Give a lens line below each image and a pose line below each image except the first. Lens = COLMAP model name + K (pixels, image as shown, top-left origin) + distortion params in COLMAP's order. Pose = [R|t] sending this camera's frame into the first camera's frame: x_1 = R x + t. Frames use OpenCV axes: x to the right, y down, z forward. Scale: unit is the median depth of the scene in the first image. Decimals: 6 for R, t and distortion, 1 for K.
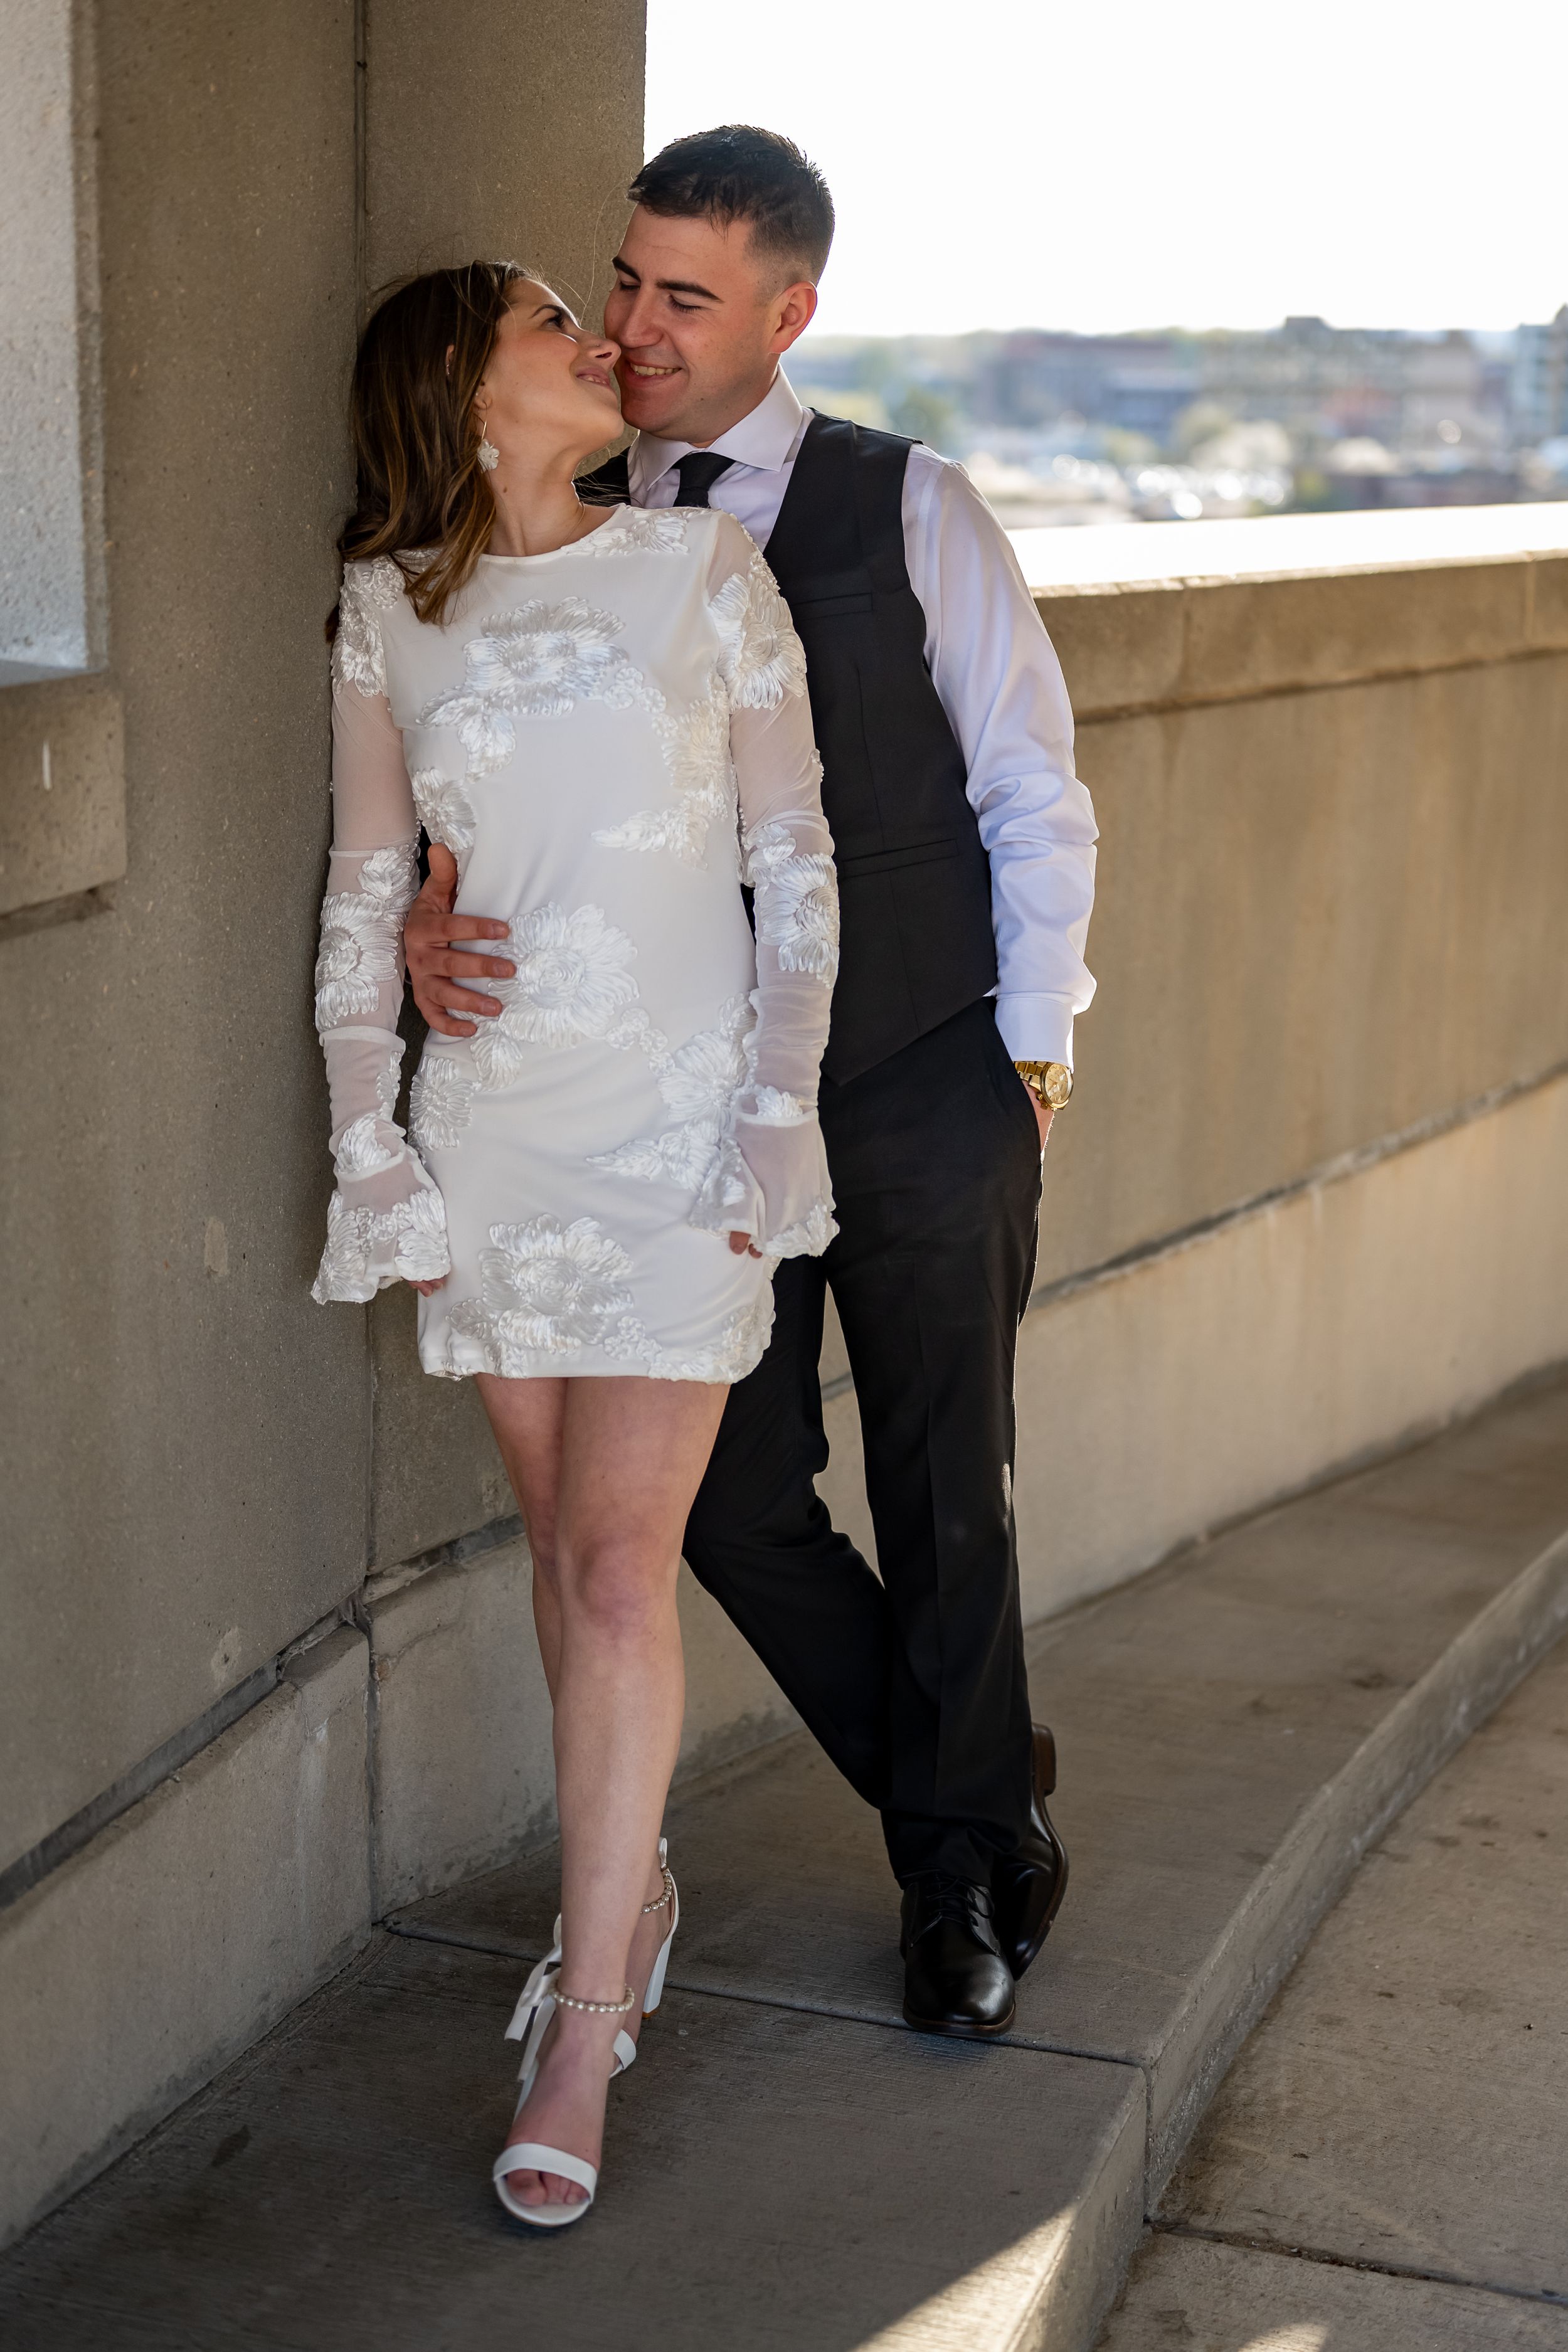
lens RADIAL K [[4154.0, 0, 783.5], [0, 4154.0, 1347.5], [0, 0, 1]] dist [0.009581, -0.153228]
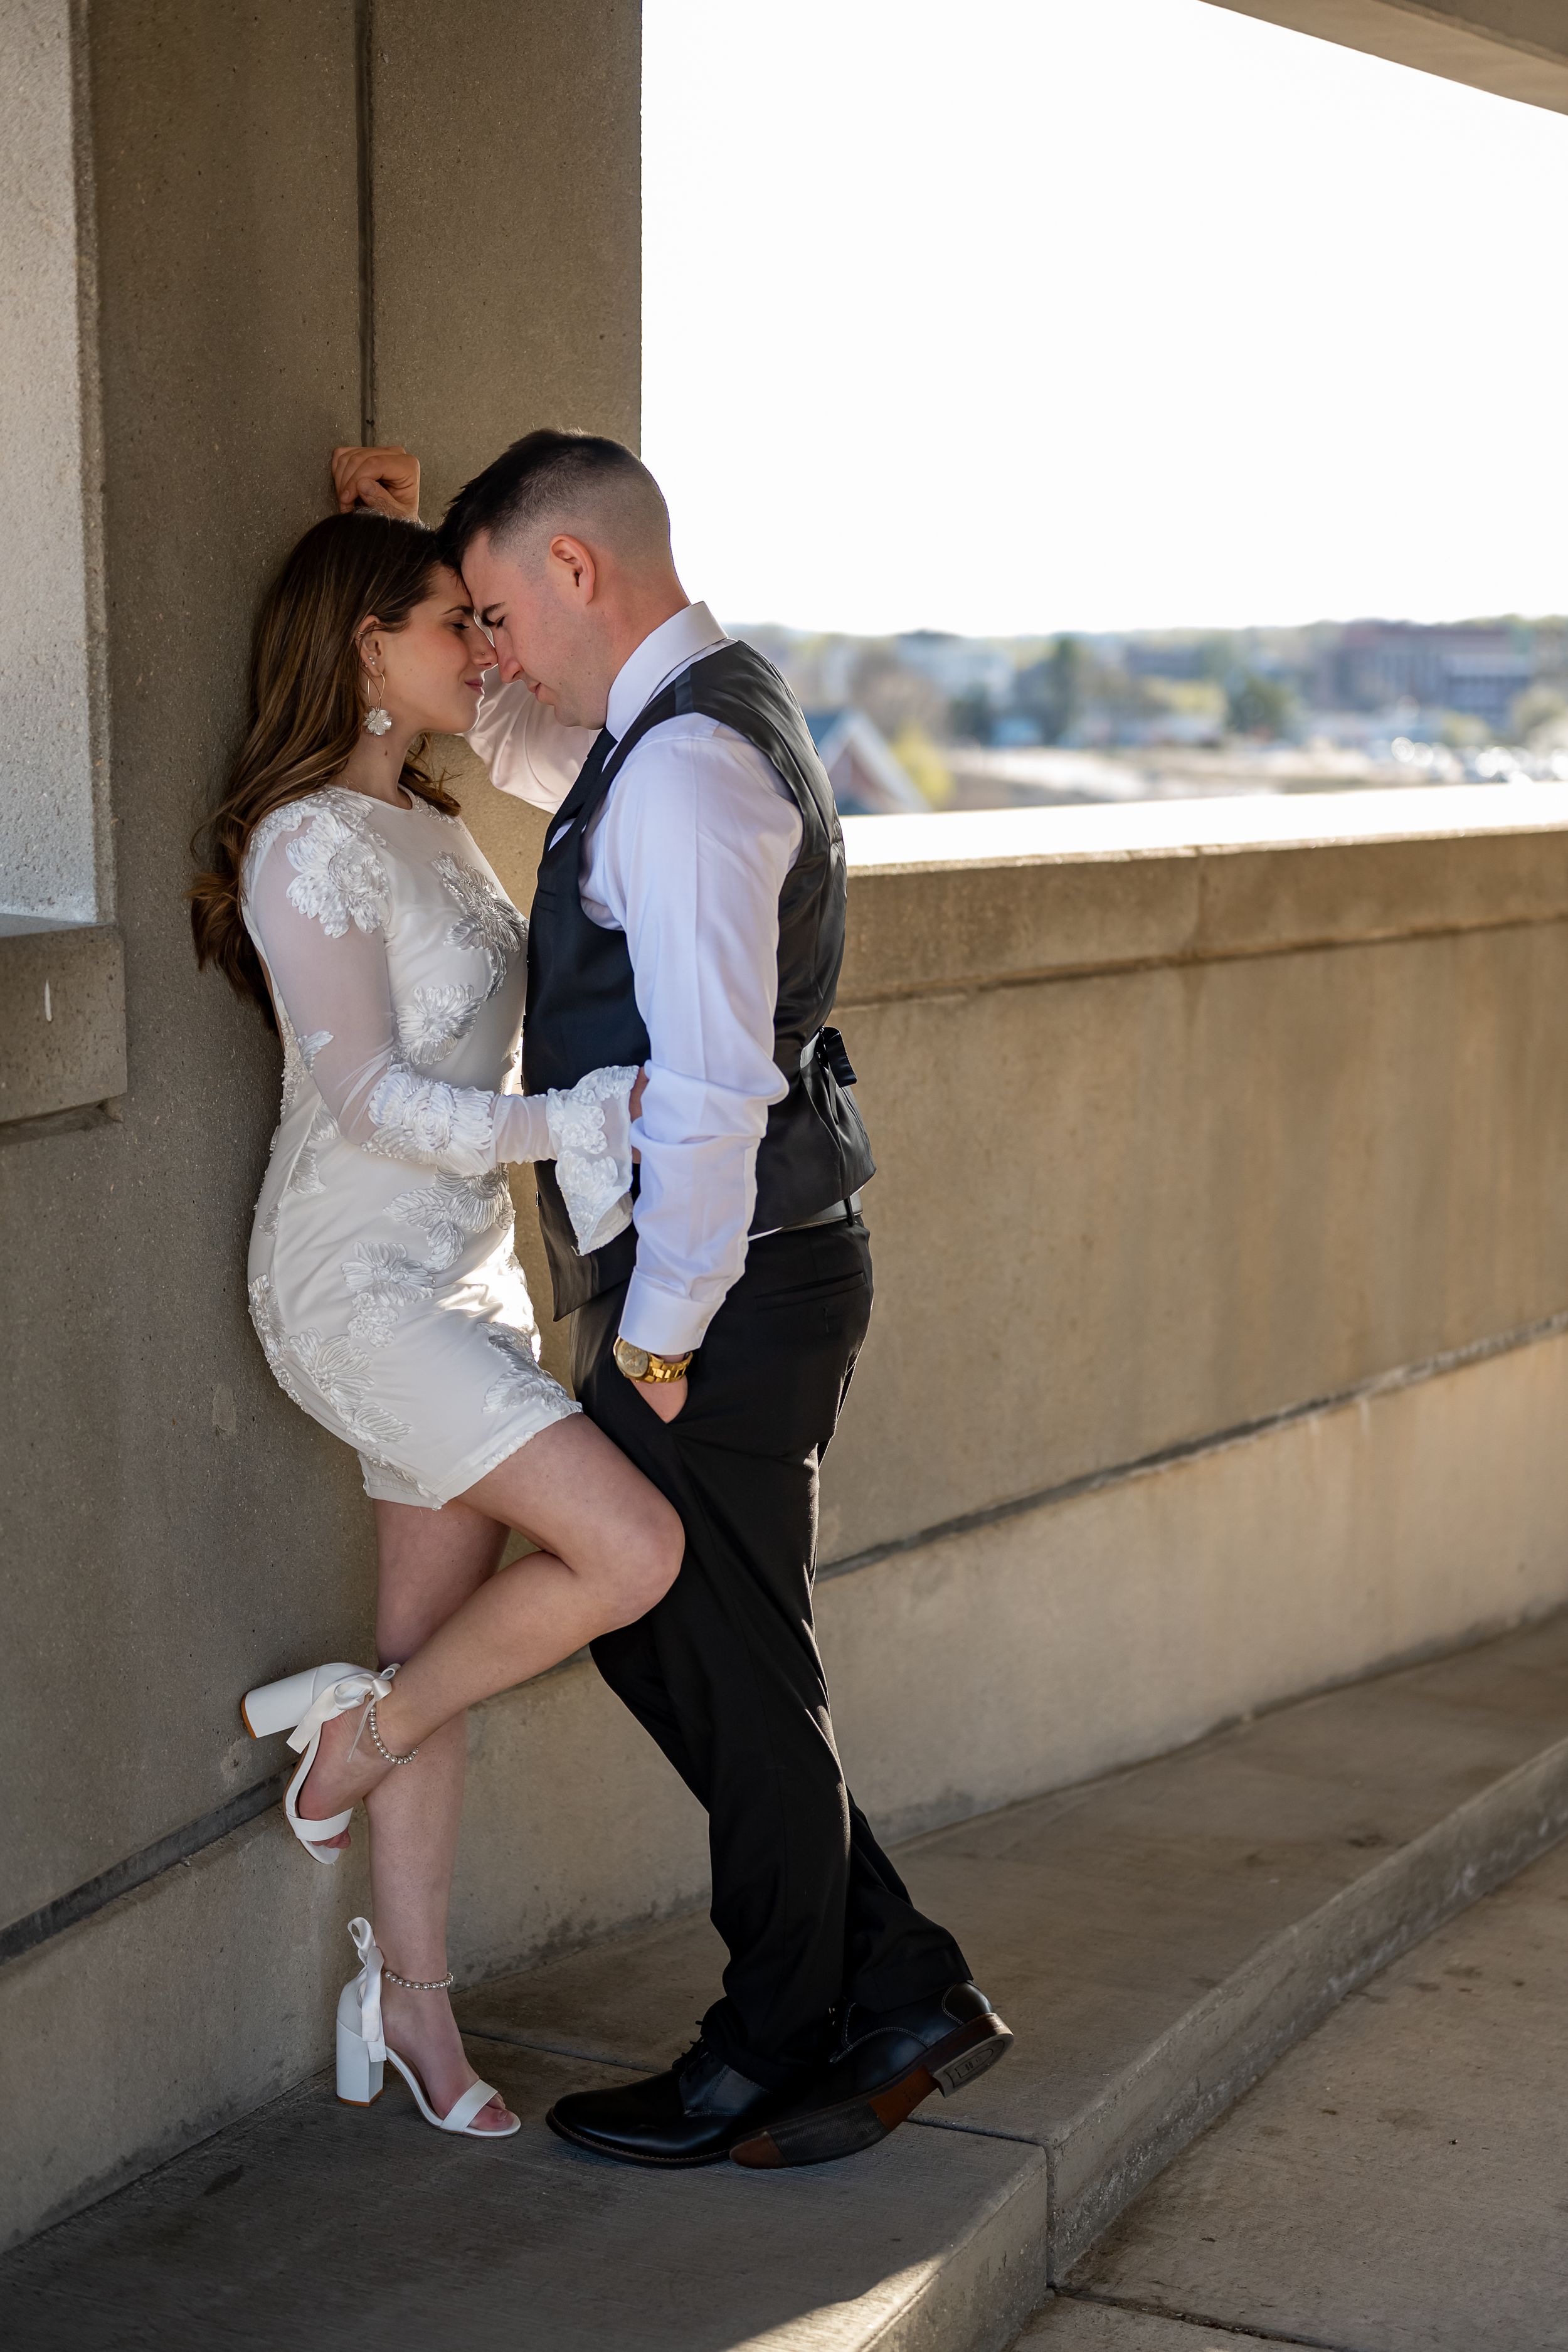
lens RADIAL K [[4154.0, 0, 783.5], [0, 4154.0, 1347.5], [0, 0, 1]] dist [0.009581, -0.153228]
pose [[0.994000, 0.003577, -0.109321, 0.128962], [-0.010949, 0.997699, -0.066912, 0.030432], [0.108830, 0.067707, 0.991752, -0.133669]]
